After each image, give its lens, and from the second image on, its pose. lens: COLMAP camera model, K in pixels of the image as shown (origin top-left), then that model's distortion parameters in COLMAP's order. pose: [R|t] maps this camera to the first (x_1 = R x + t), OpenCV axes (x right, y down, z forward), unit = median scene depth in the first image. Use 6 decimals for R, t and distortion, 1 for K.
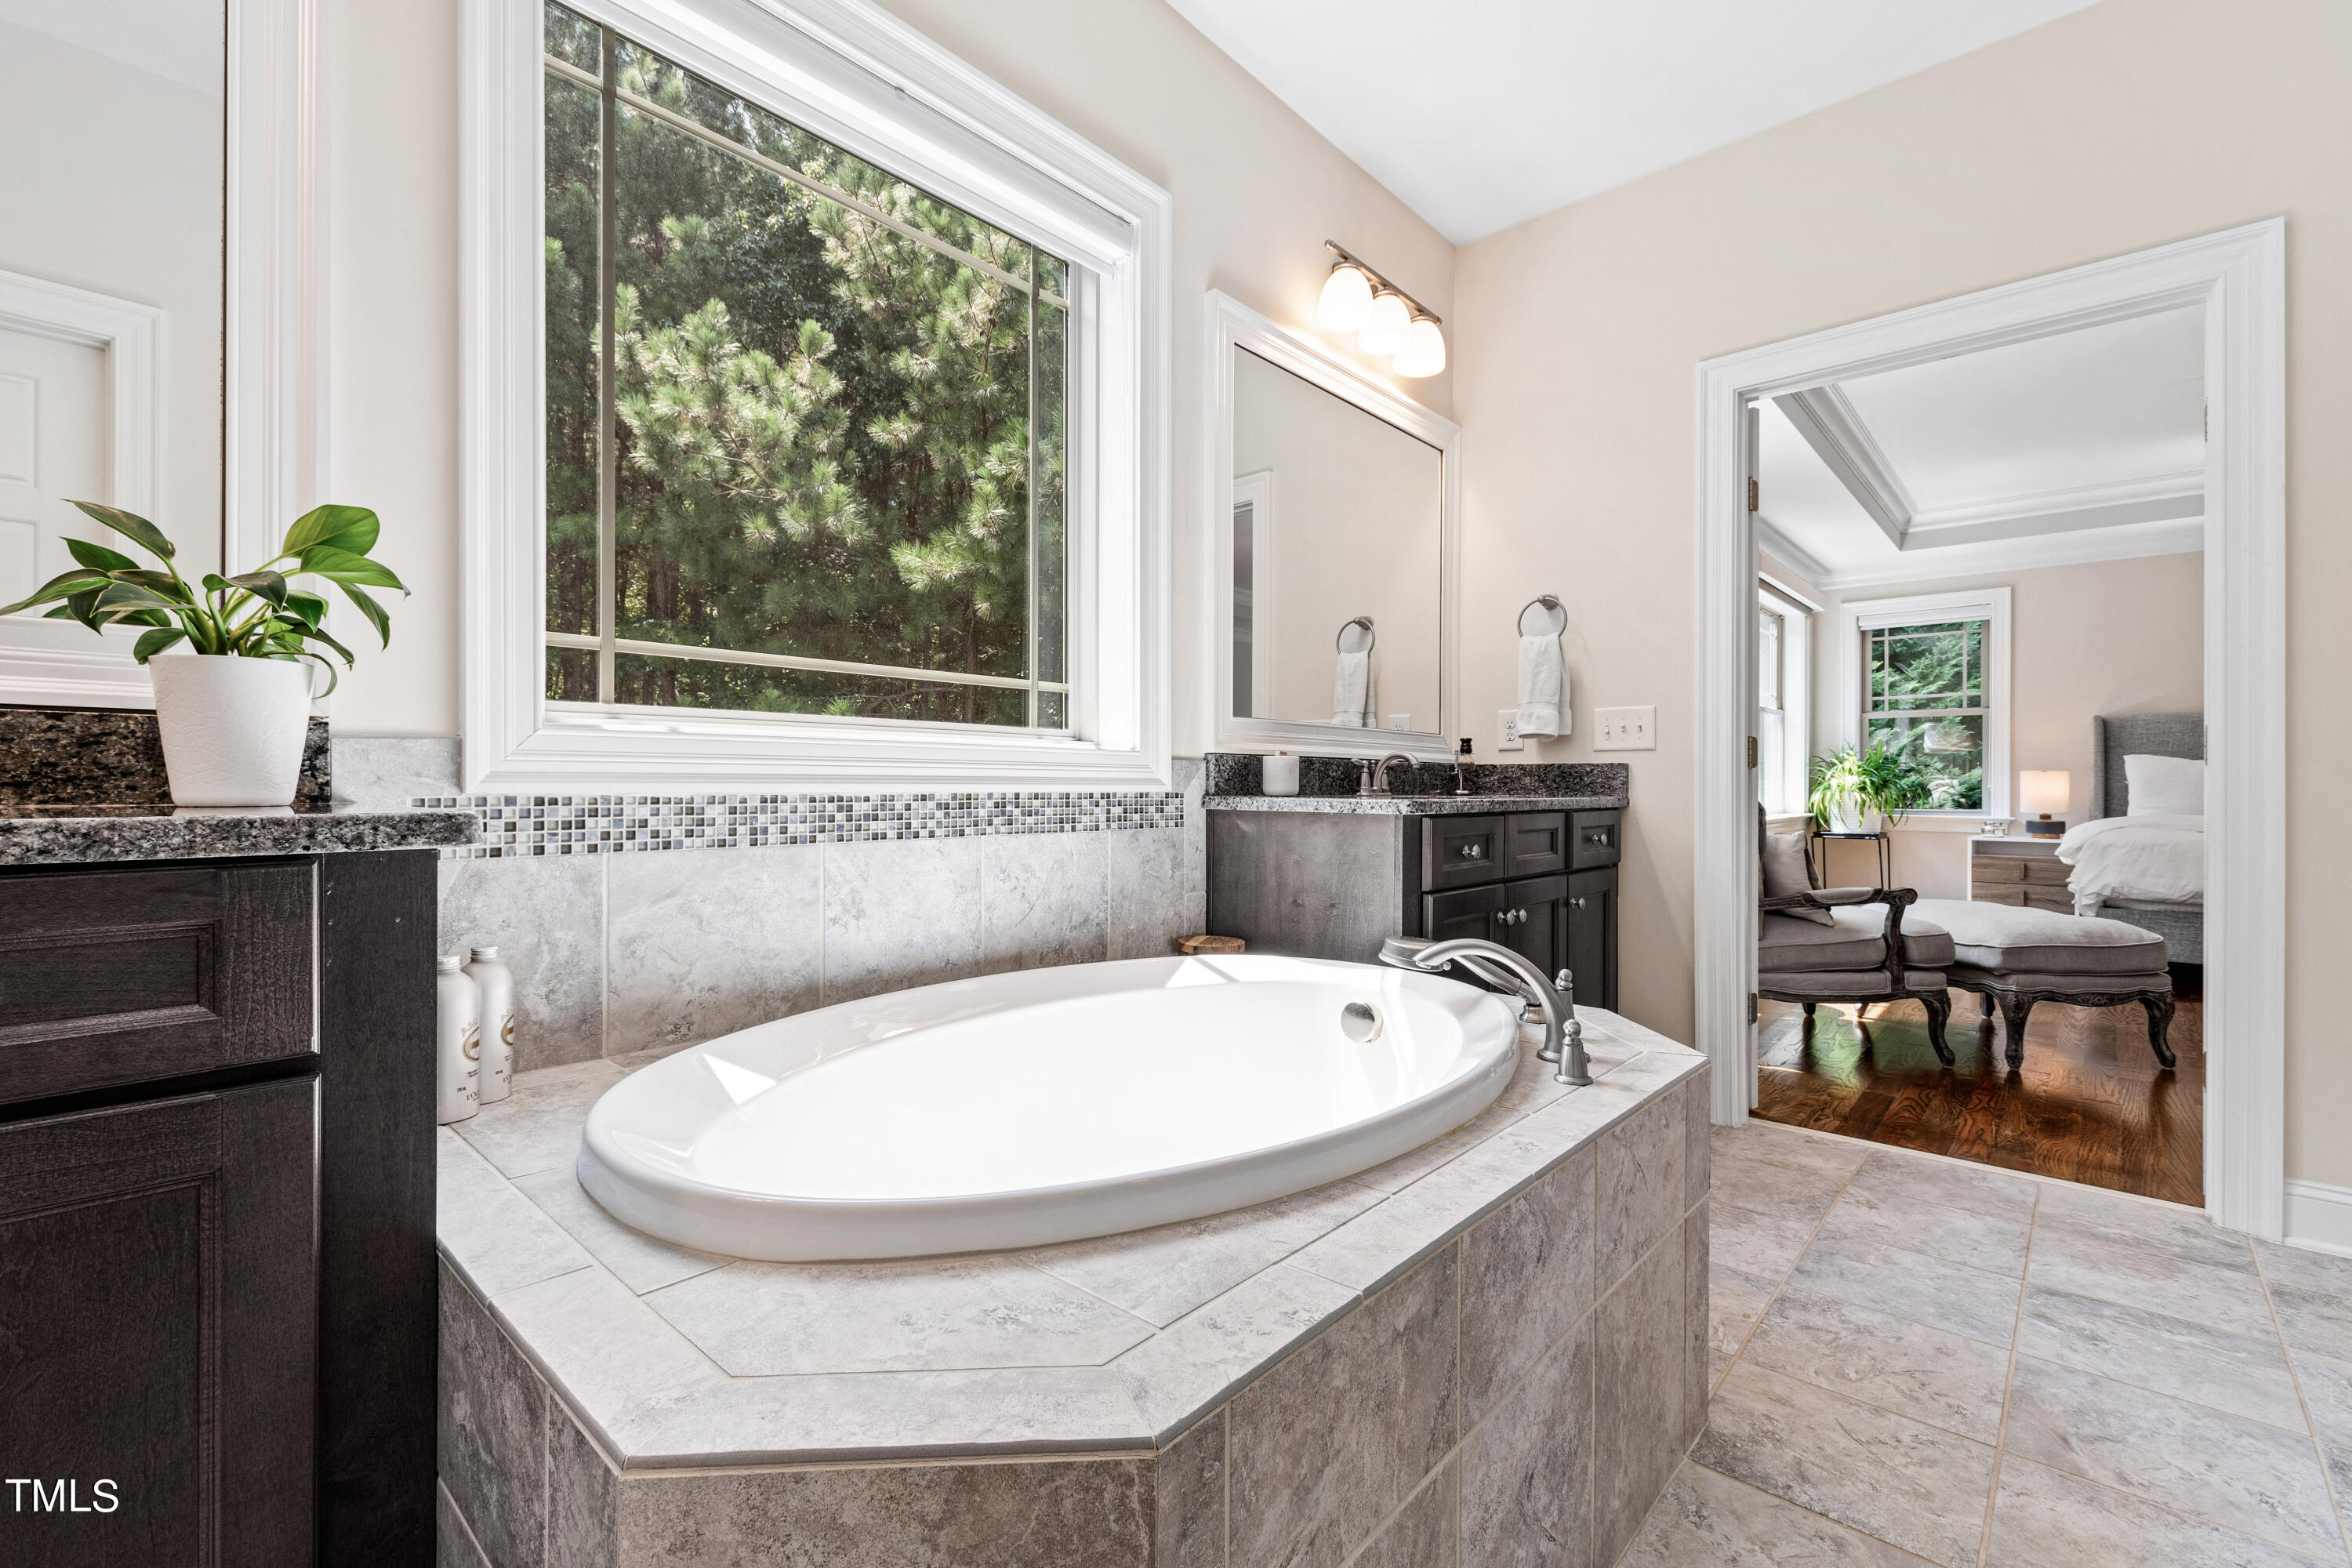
lens RADIAL K [[1022.6, 0, 1166.5], [0, 1022.6, 786.9], [0, 0, 1]] dist [-0.001037, 0.000011]
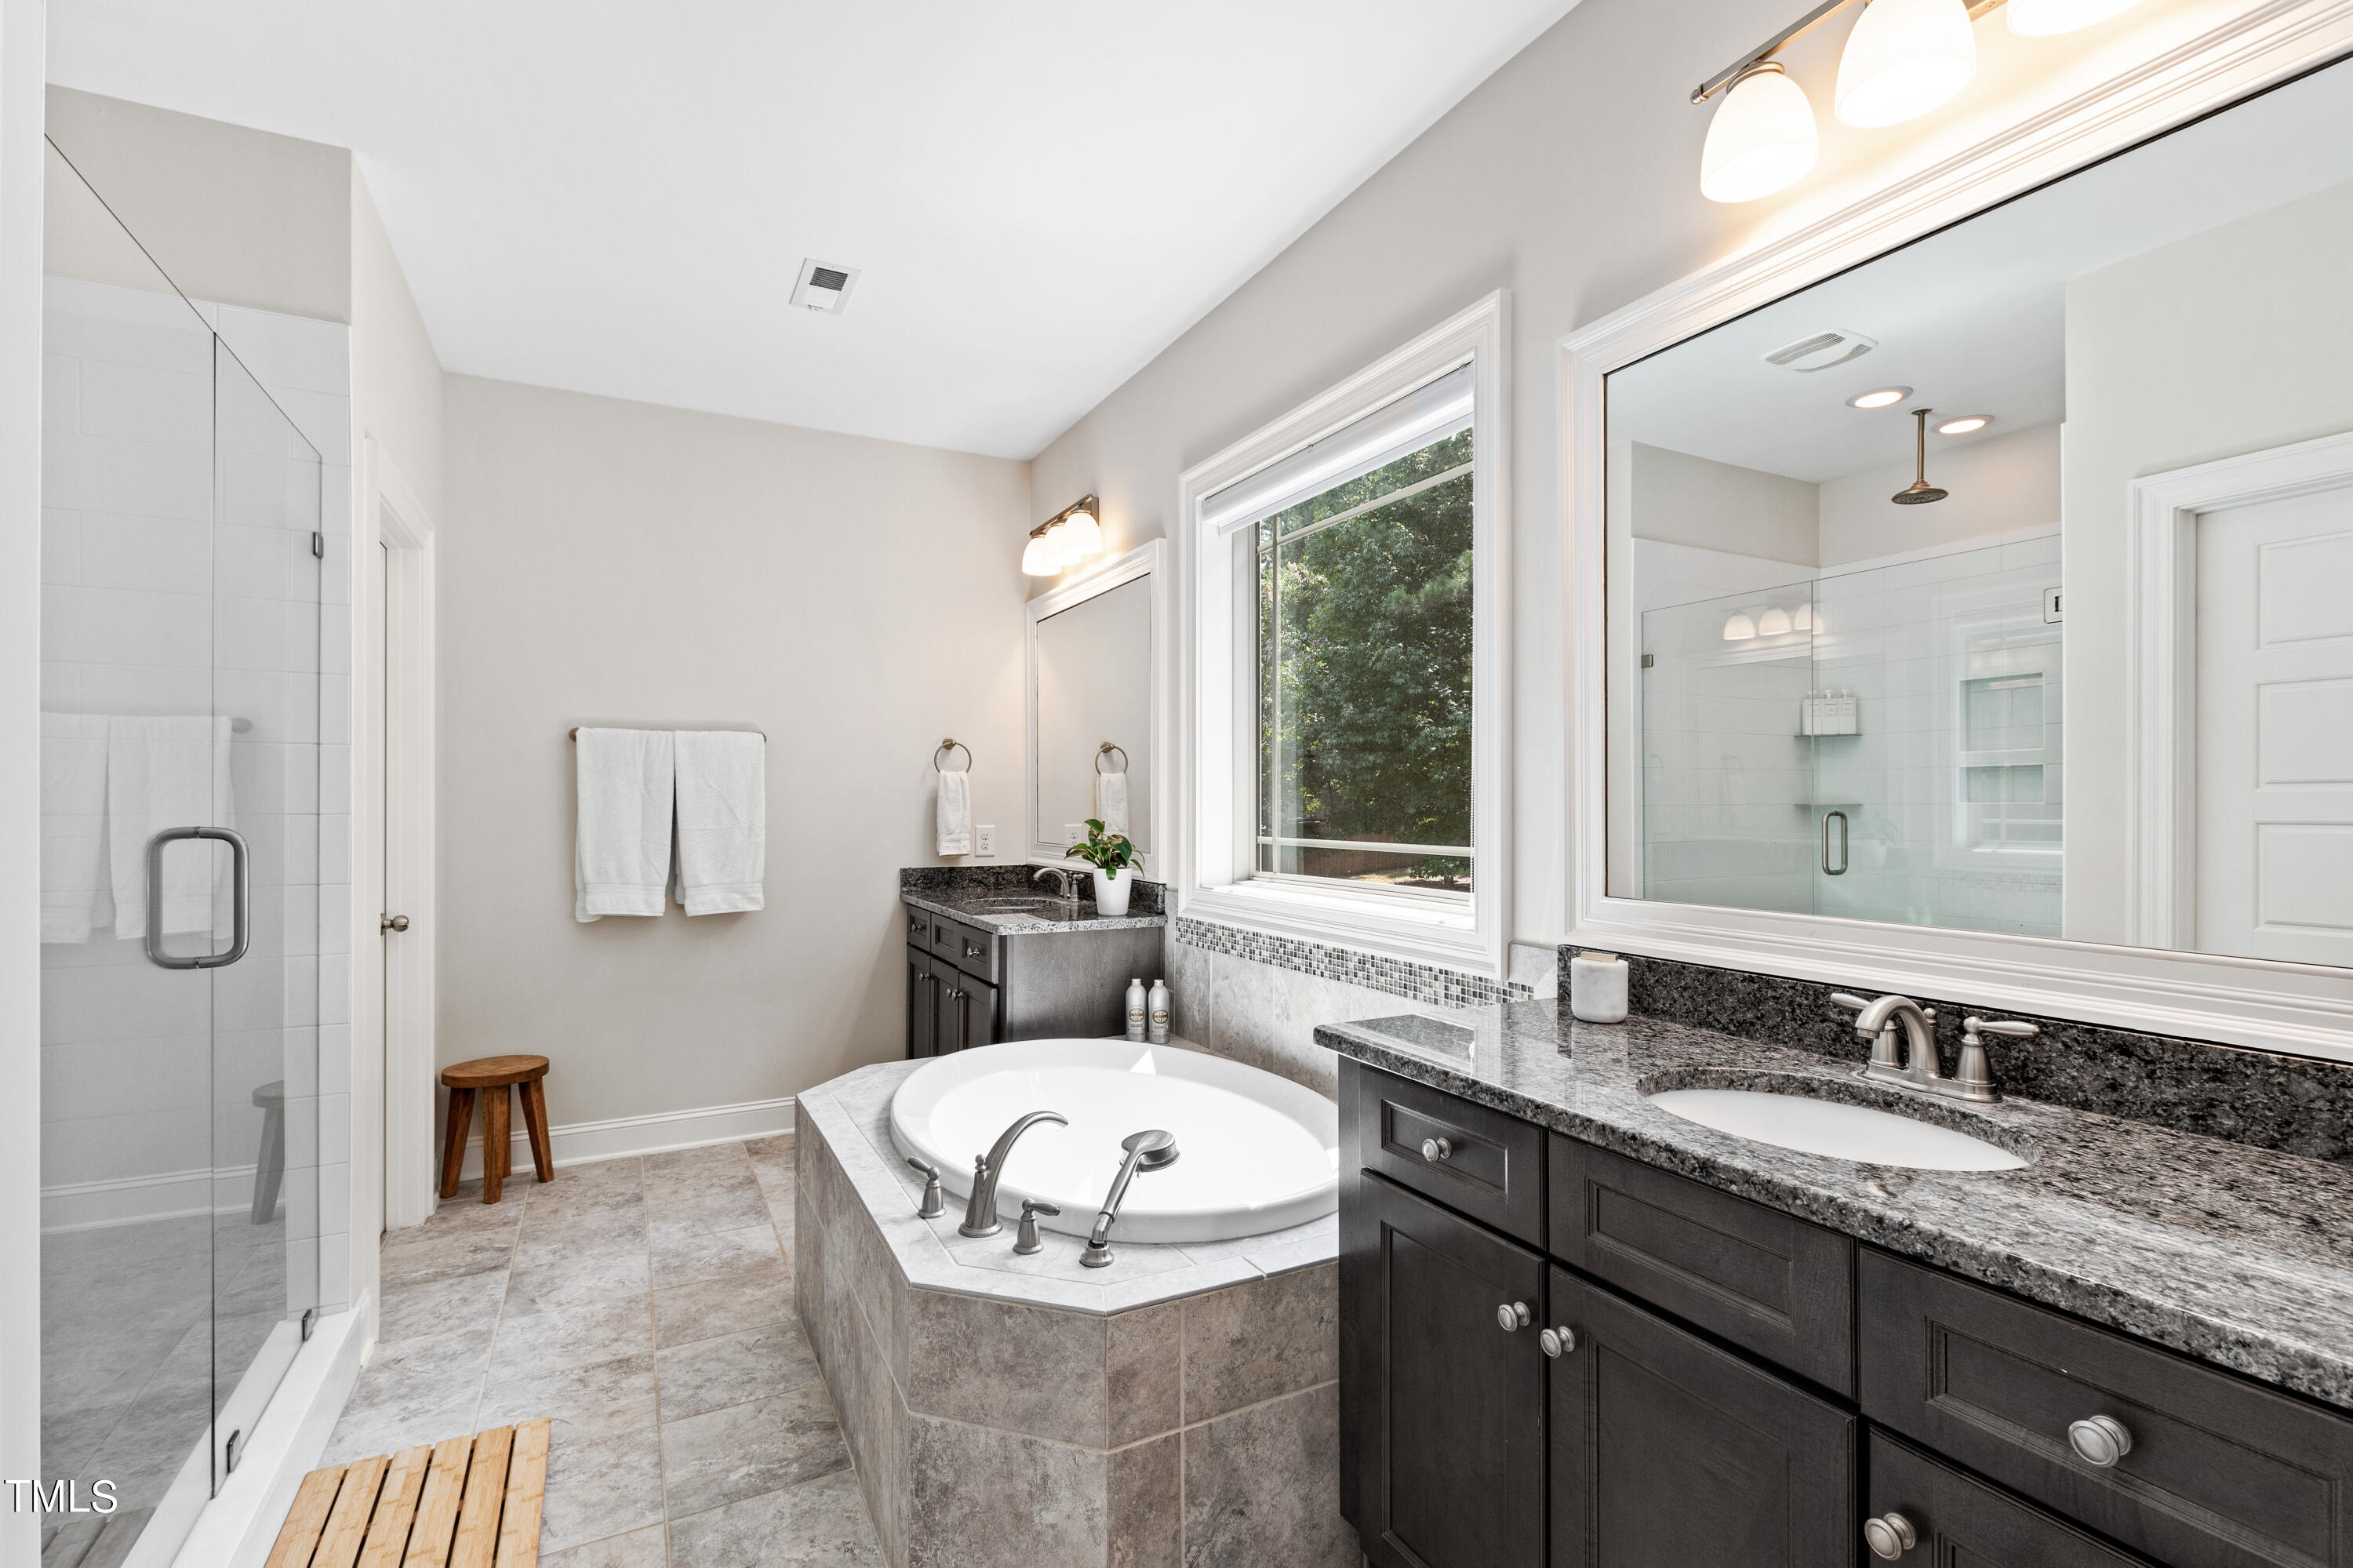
lens RADIAL K [[1023.1, 0, 1165.6], [0, 1023.1, 798.7], [0, 0, 1]] dist [-0.001037, 0.000011]
pose [[-0.341768, -0.011211, -0.939718, 1.155209], [-0.001932, 0.999935, -0.011227, -0.176661], [0.939783, -0.002022, -0.341767, 1.301785]]
